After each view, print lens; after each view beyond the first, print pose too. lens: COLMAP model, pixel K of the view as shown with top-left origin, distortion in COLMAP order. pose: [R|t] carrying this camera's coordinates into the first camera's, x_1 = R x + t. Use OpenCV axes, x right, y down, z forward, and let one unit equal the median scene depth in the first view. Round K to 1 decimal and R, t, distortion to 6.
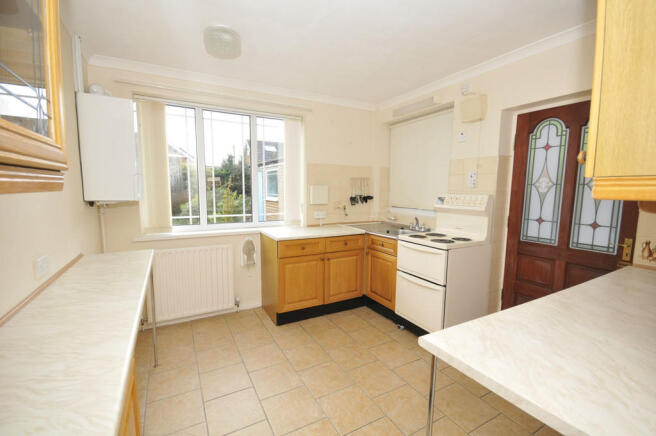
lens RADIAL K [[288.7, 0, 328.0], [0, 288.7, 218.0], [0, 0, 1]] dist [-0.001673, -0.000198]
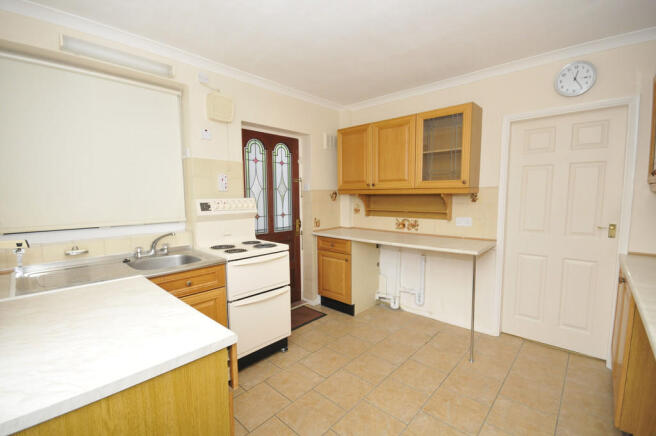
lens RADIAL K [[281.0, 0, 328.0], [0, 281.0, 218.0], [0, 0, 1]] dist [0.002804, 0.000142]
pose [[-0.306222, -0.087931, 0.947890, -0.596666], [0.097892, 0.987538, 0.123233, -0.116840], [-0.946913, 0.130528, -0.293798, 1.135167]]
